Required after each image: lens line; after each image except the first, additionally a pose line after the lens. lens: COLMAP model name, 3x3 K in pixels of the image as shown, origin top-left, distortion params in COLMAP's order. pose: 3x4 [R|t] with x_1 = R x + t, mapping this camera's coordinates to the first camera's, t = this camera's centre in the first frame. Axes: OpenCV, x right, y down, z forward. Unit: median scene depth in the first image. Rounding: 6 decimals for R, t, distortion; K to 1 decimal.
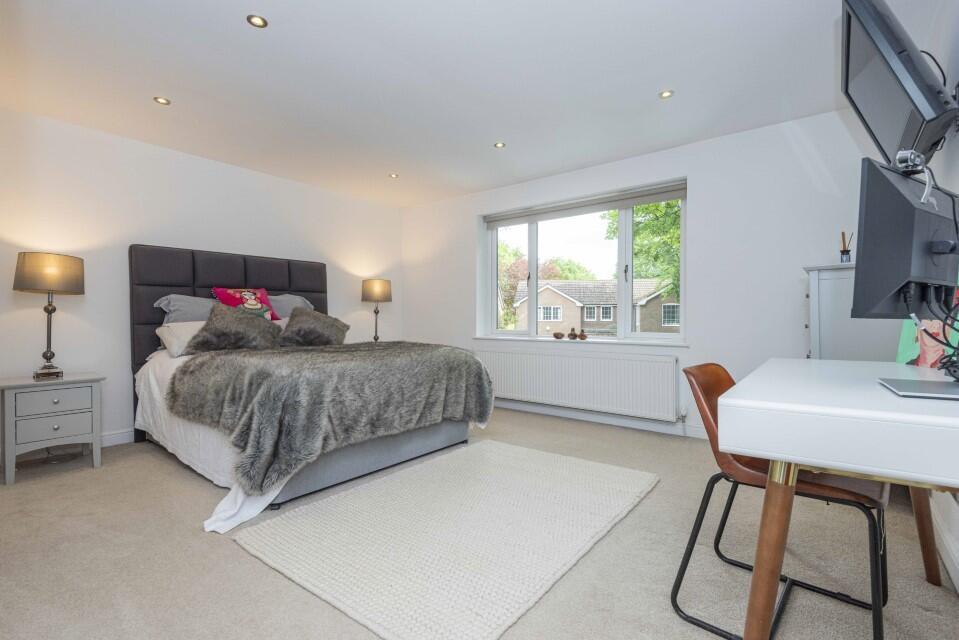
lens RADIAL K [[434.0, 0, 482.0], [0, 434.0, 317.5], [0, 0, 1]] dist [0.005546, -0.000060]
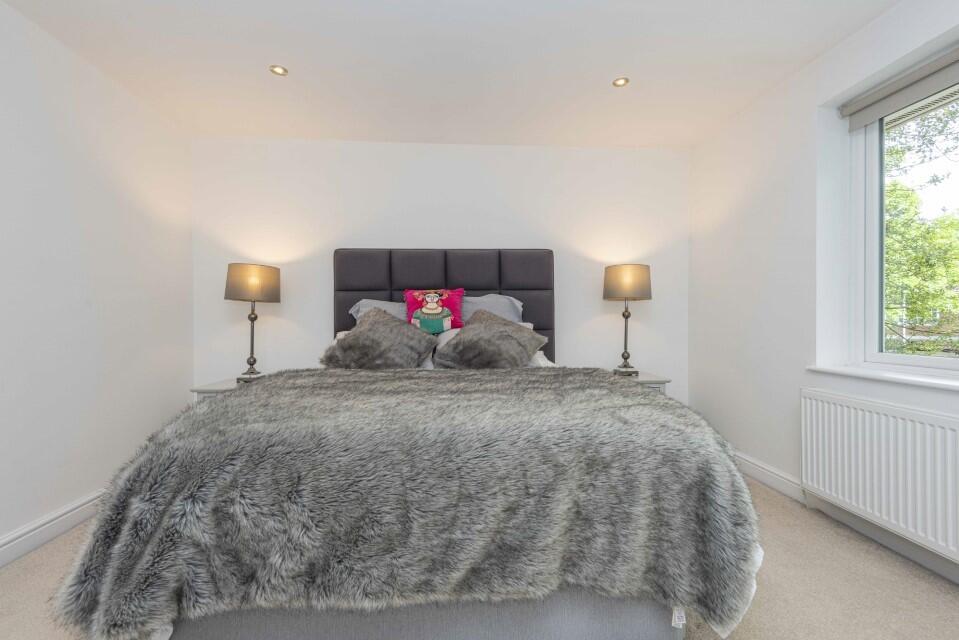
lens RADIAL K [[434.0, 0, 475.8], [0, 434.0, 326.5], [0, 0, 1]] dist [0.005546, -0.000060]
pose [[0.675059, 0.008303, -0.737717, 0.120480], [0.002321, 0.999908, 0.013377, -0.007989], [0.737760, -0.010743, 0.674977, 0.558364]]
